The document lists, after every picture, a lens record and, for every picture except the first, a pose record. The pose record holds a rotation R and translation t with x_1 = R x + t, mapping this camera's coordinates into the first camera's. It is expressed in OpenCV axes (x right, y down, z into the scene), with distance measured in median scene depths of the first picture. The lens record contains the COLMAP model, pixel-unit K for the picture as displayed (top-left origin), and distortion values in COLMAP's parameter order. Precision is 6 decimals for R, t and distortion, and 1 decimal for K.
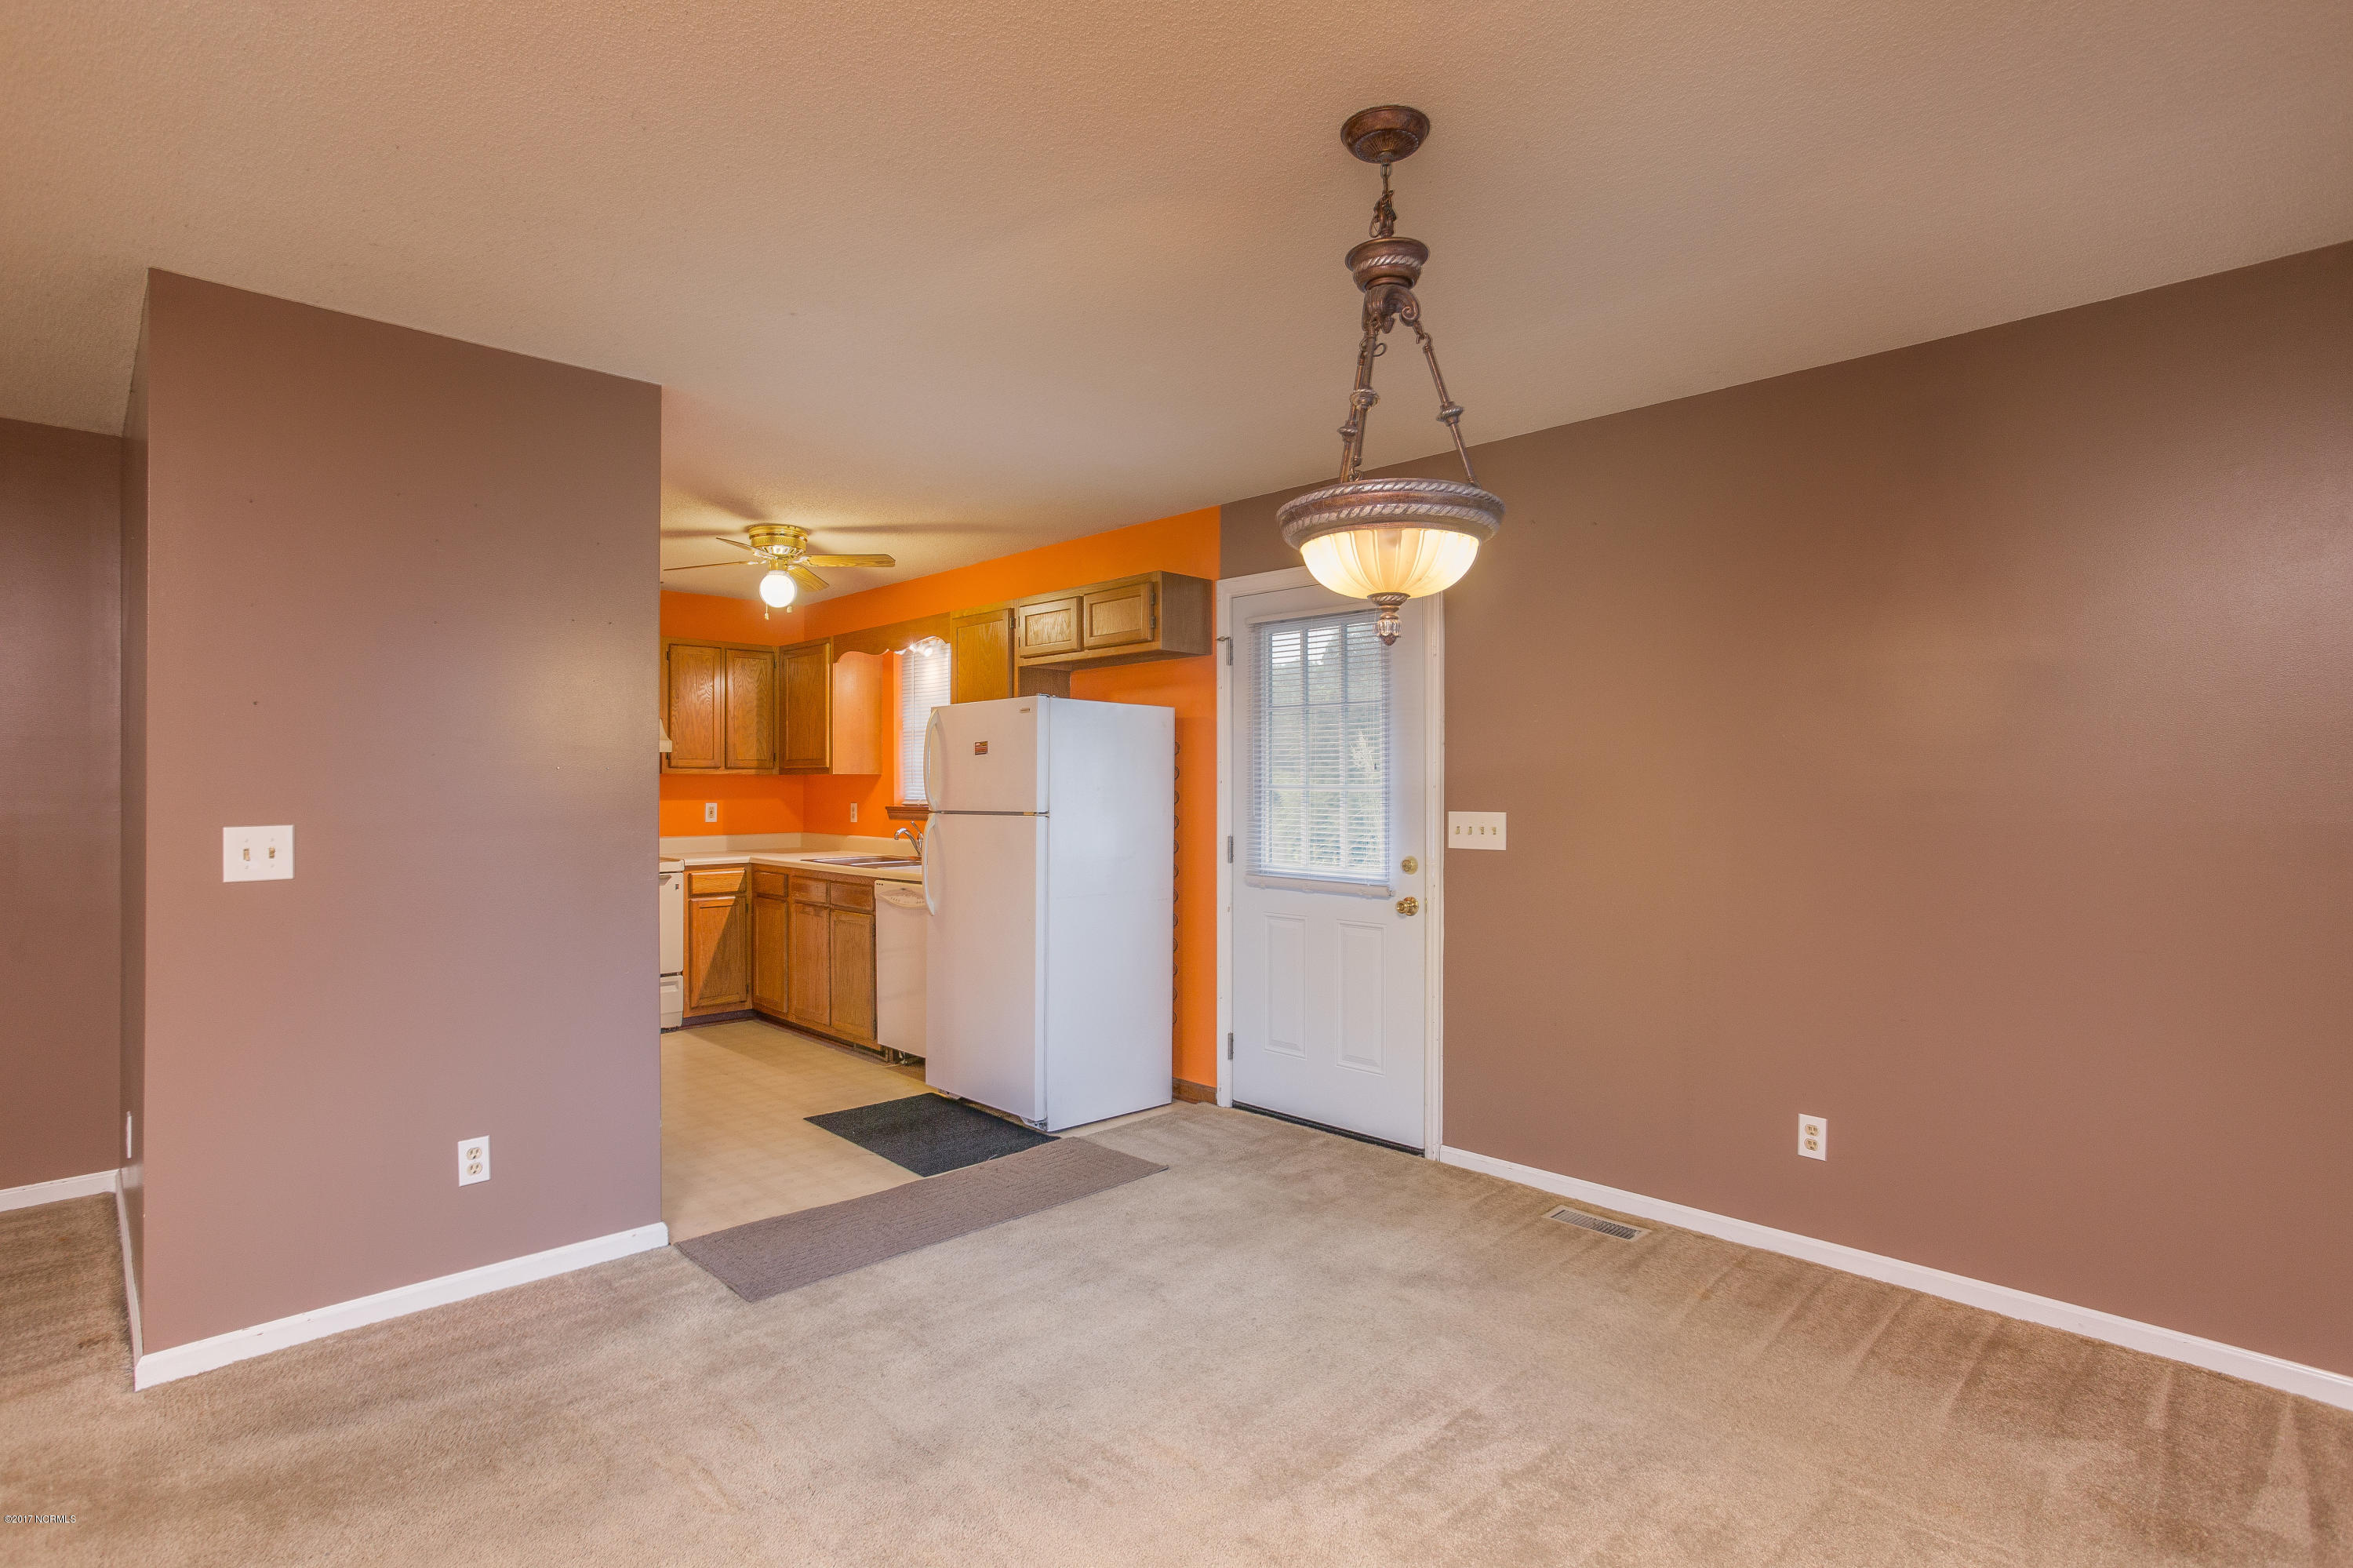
lens RADIAL K [[1152.1, 0, 1179.6], [0, 1152.1, 788.0], [0, 0, 1]] dist [-0.044281, 0.027806]
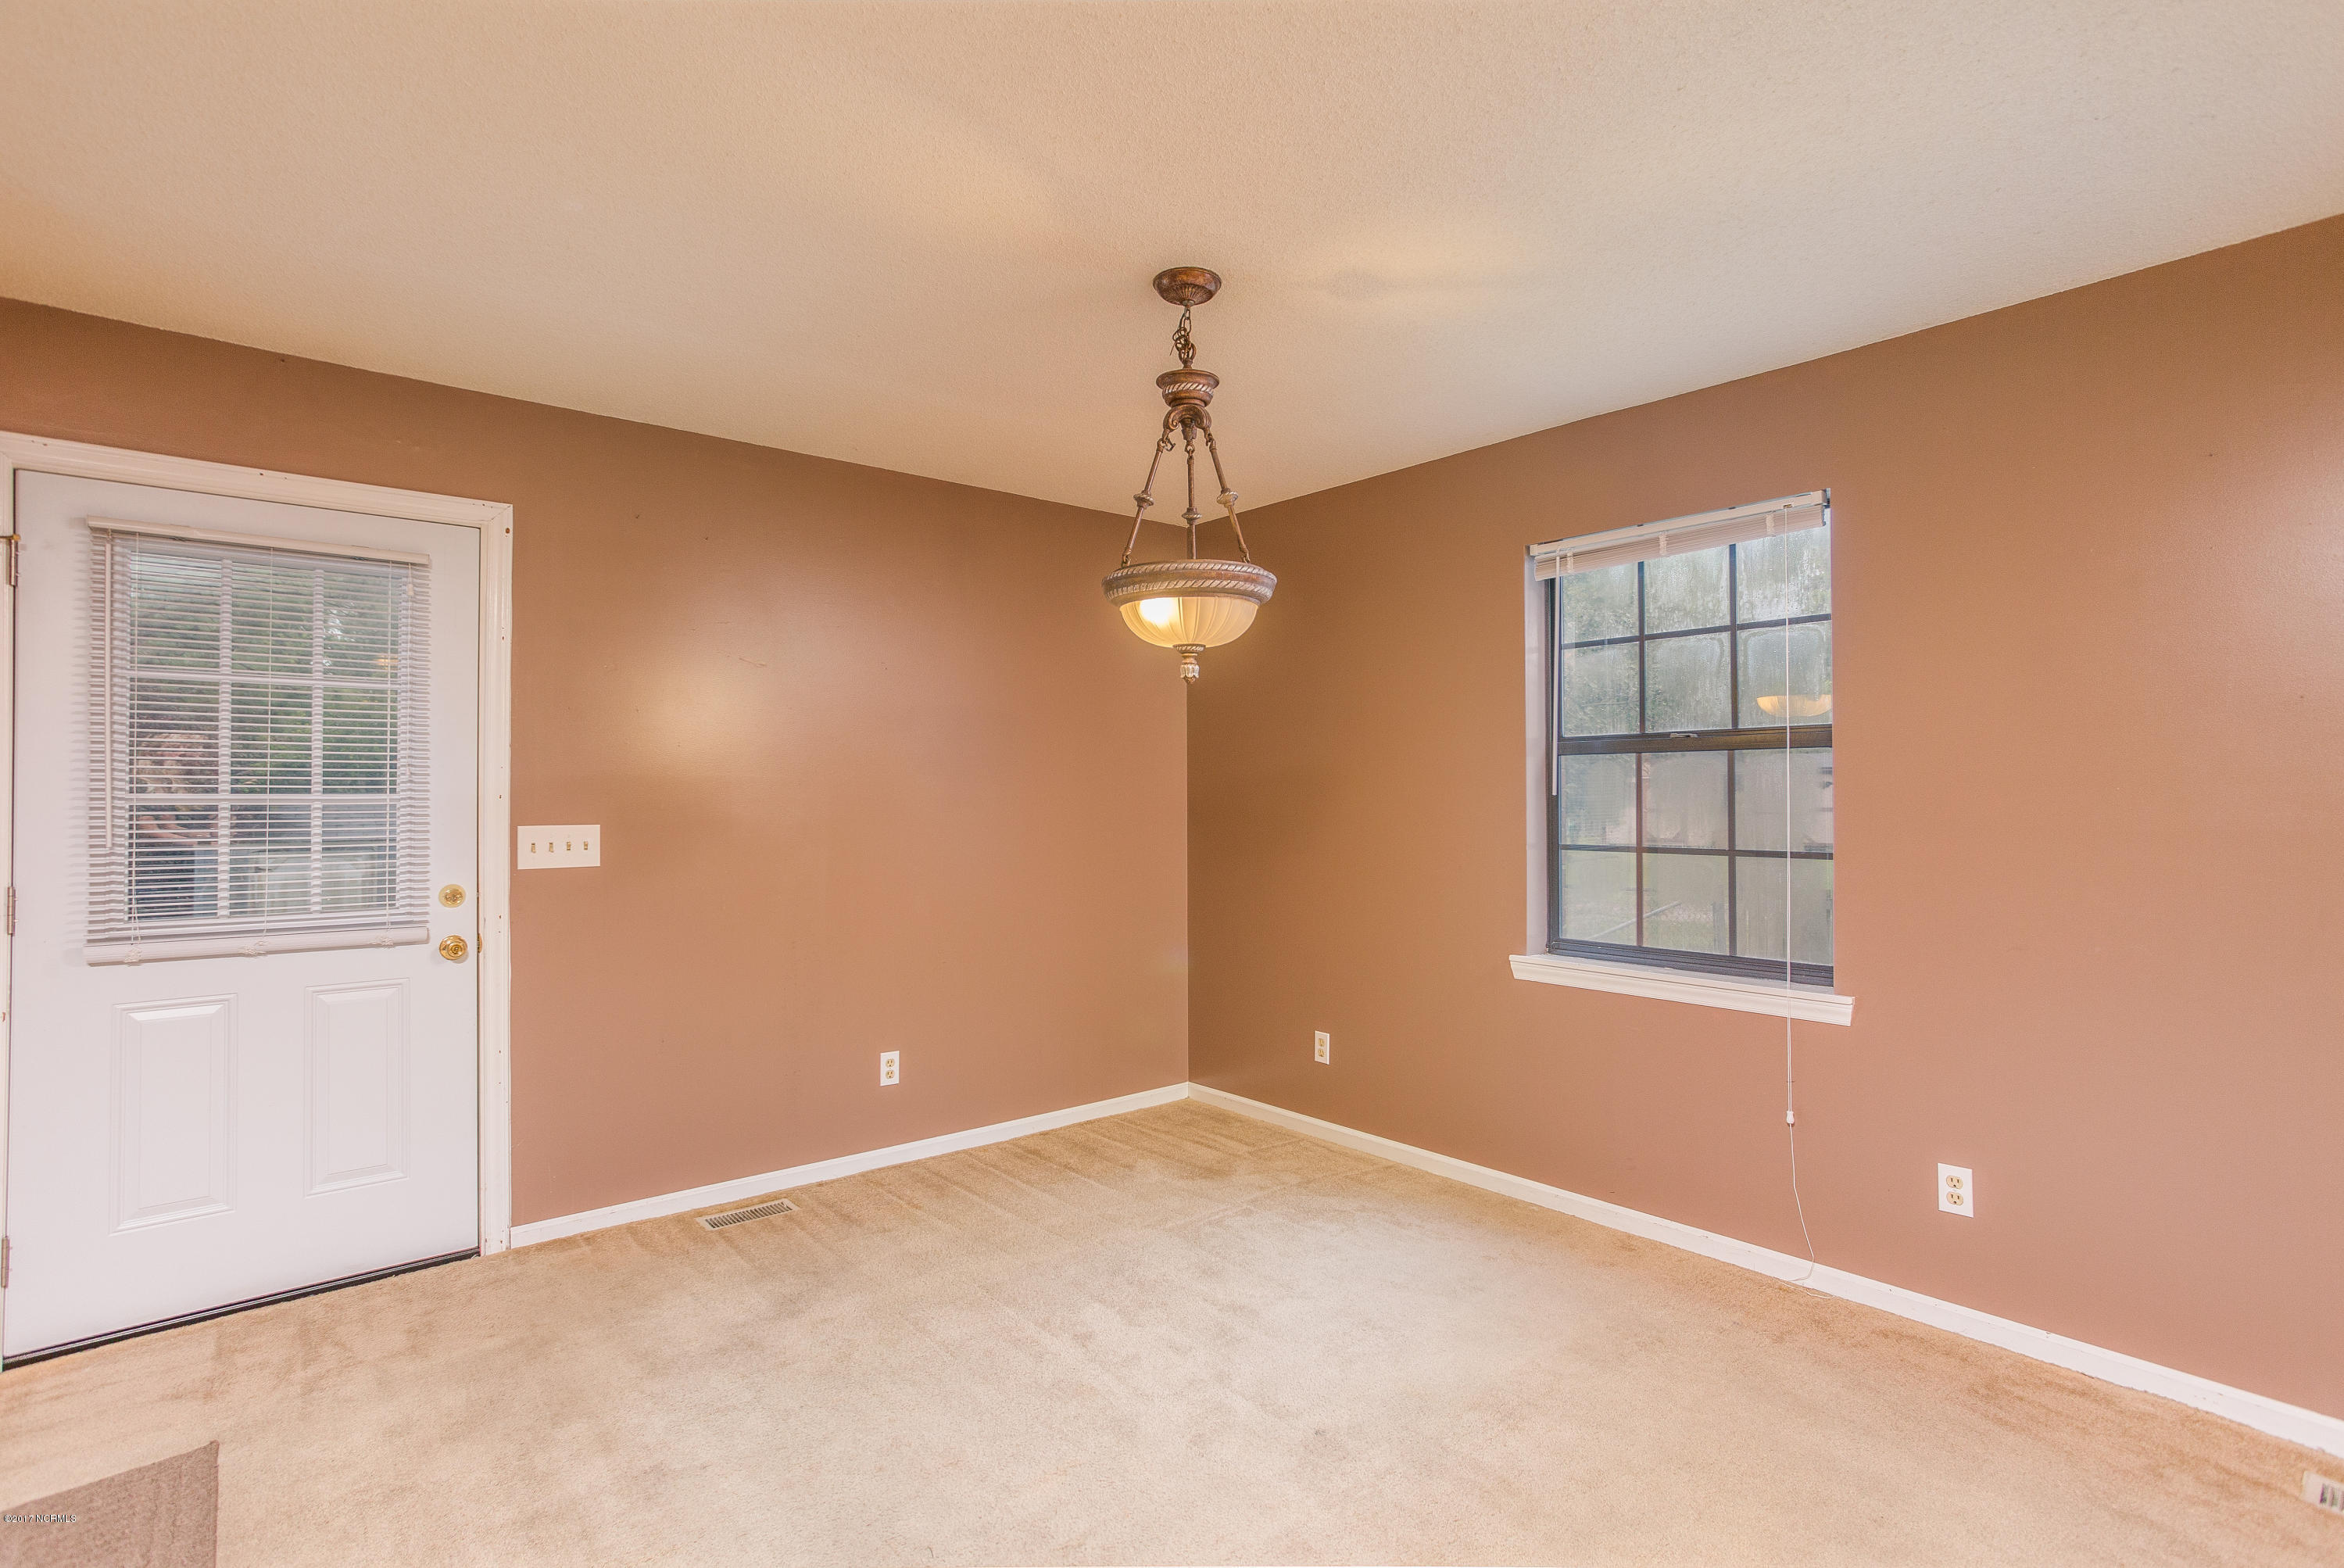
lens RADIAL K [[1147.7, 0, 1158.0], [0, 1147.7, 770.6], [0, 0, 1]] dist [-0.044281, 0.027806]
pose [[0.085914, 0.015618, 0.996180, -0.535679], [0.007674, 0.999837, -0.016338, -0.002924], [-0.996273, 0.009048, 0.085780, 0.446803]]
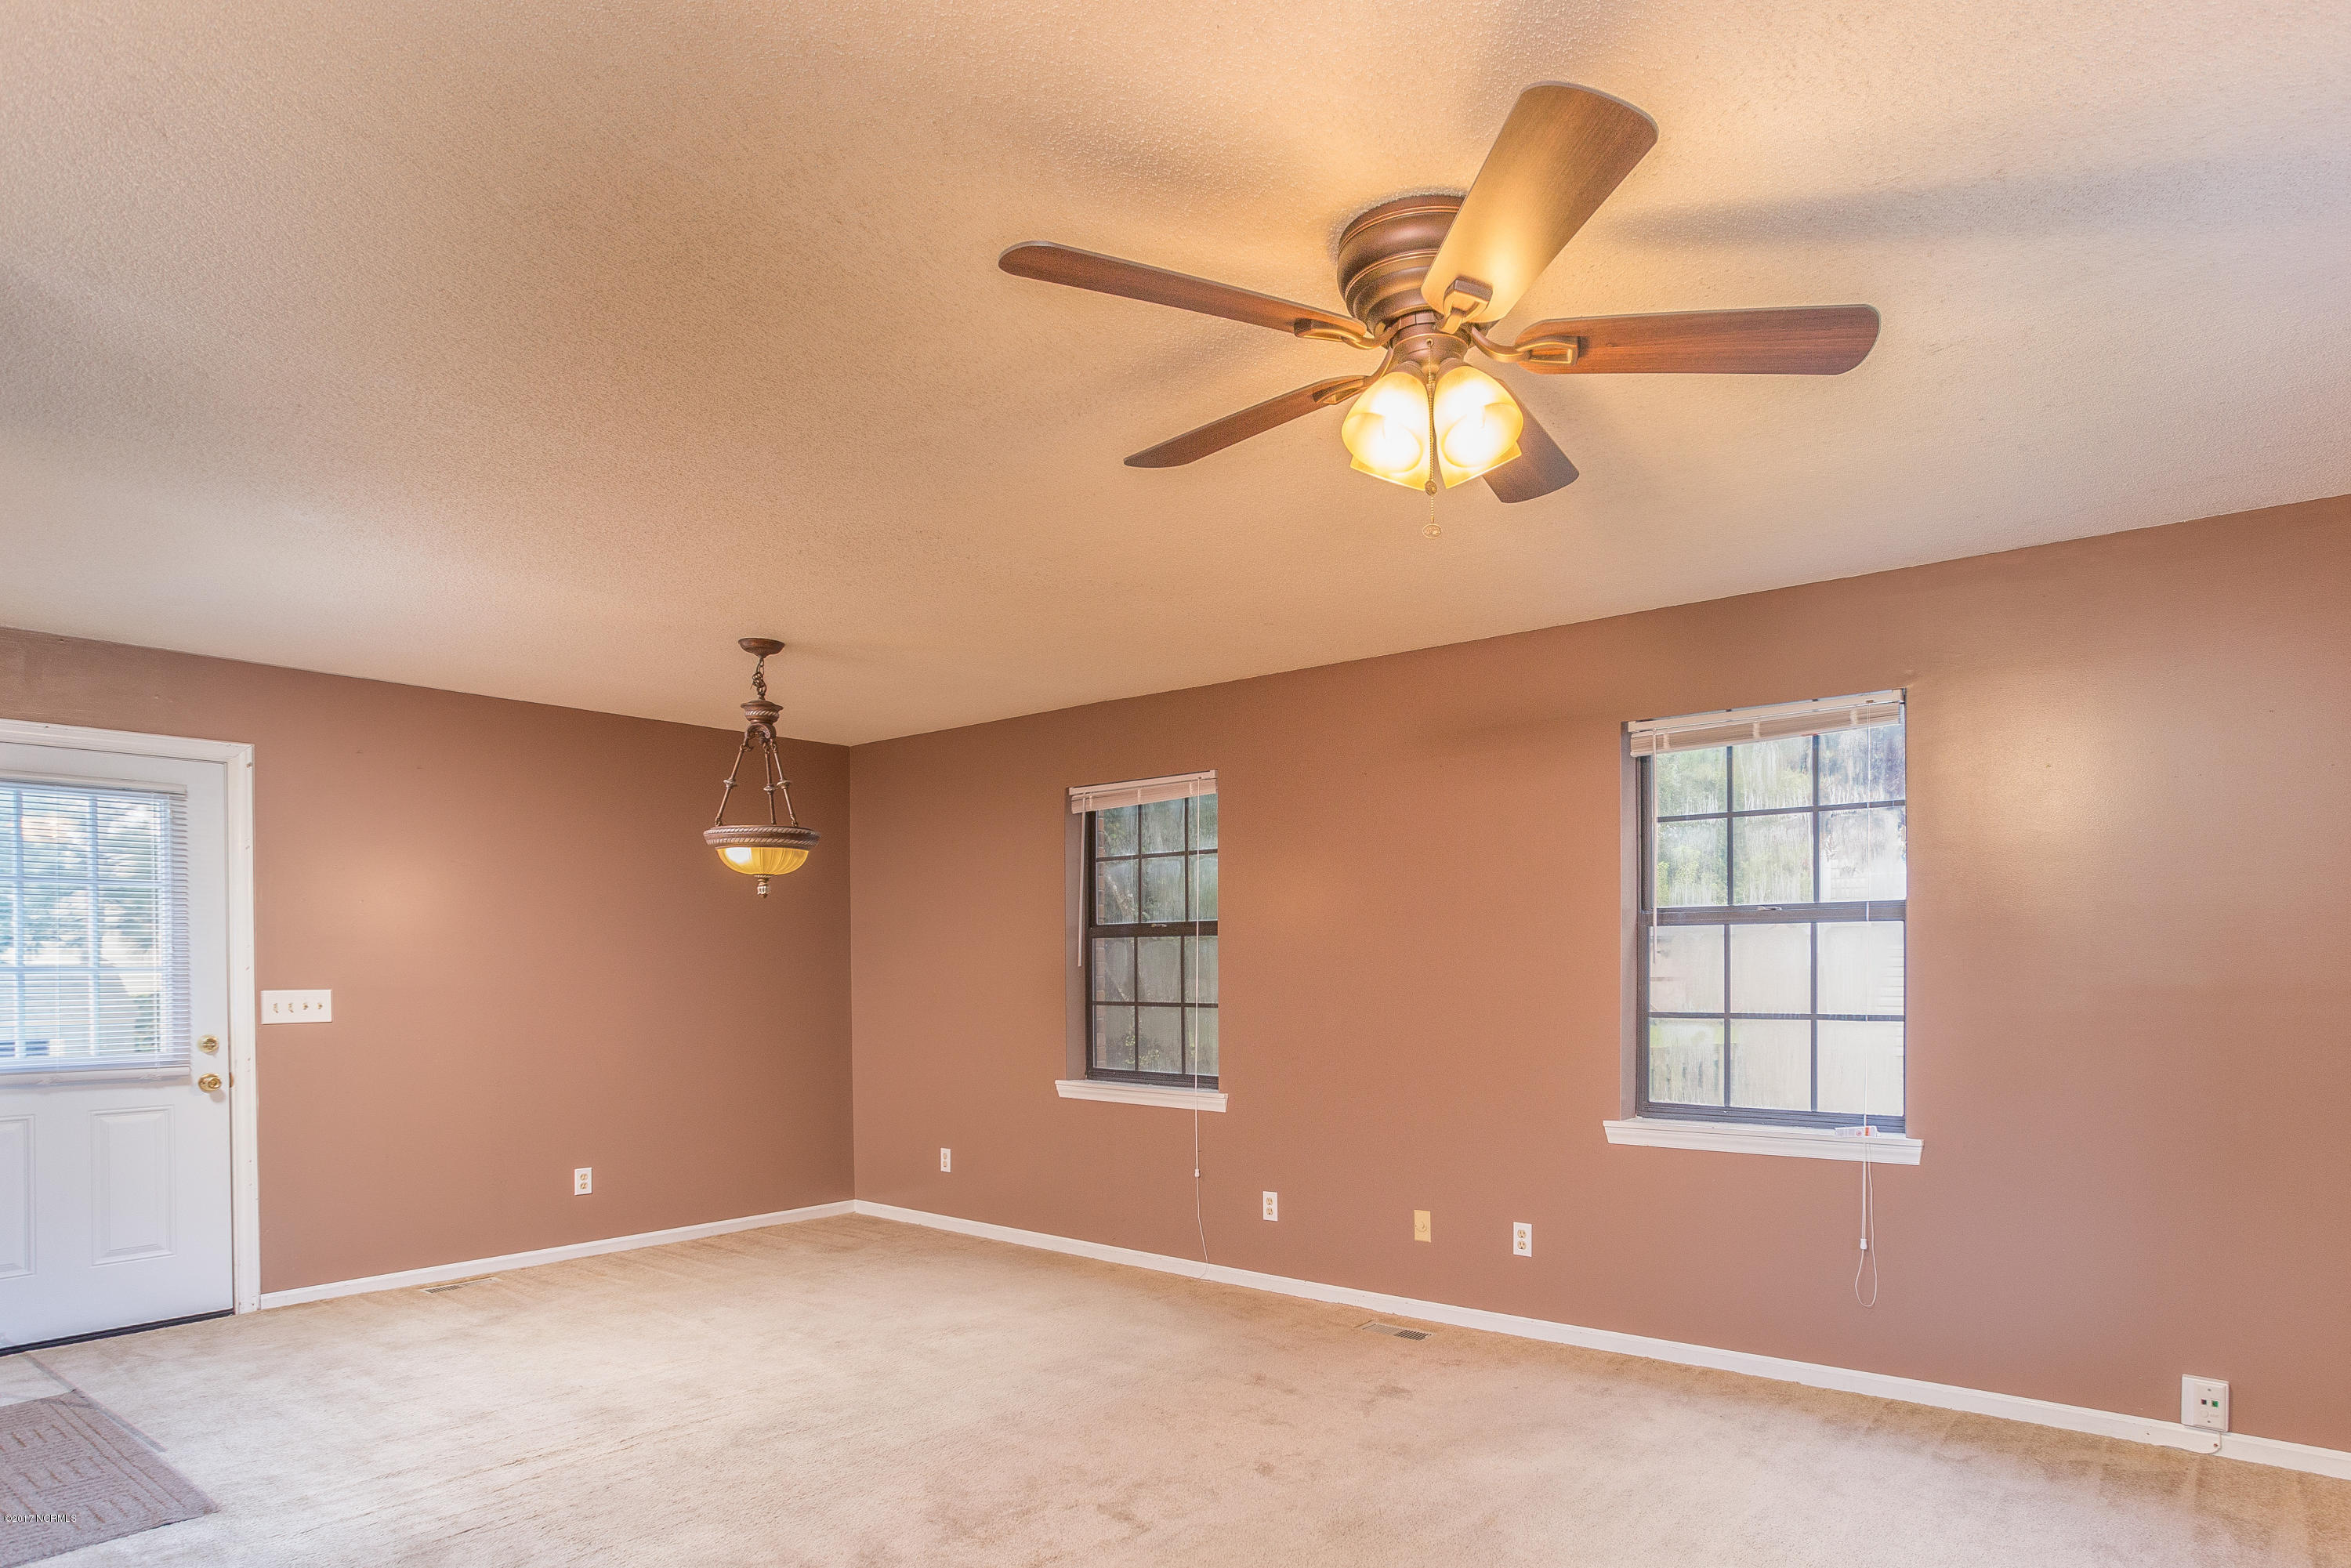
lens RADIAL K [[1389.1, 0, 1245.0], [0, 1389.1, 987.2], [0, 0, 1]] dist [0.036296, 0.004379]
pose [[-0.095245, -0.018192, 0.995288, -1.170743], [0.008280, 0.999784, 0.019066, -0.001334], [-0.995419, 0.010057, -0.095074, 0.182794]]
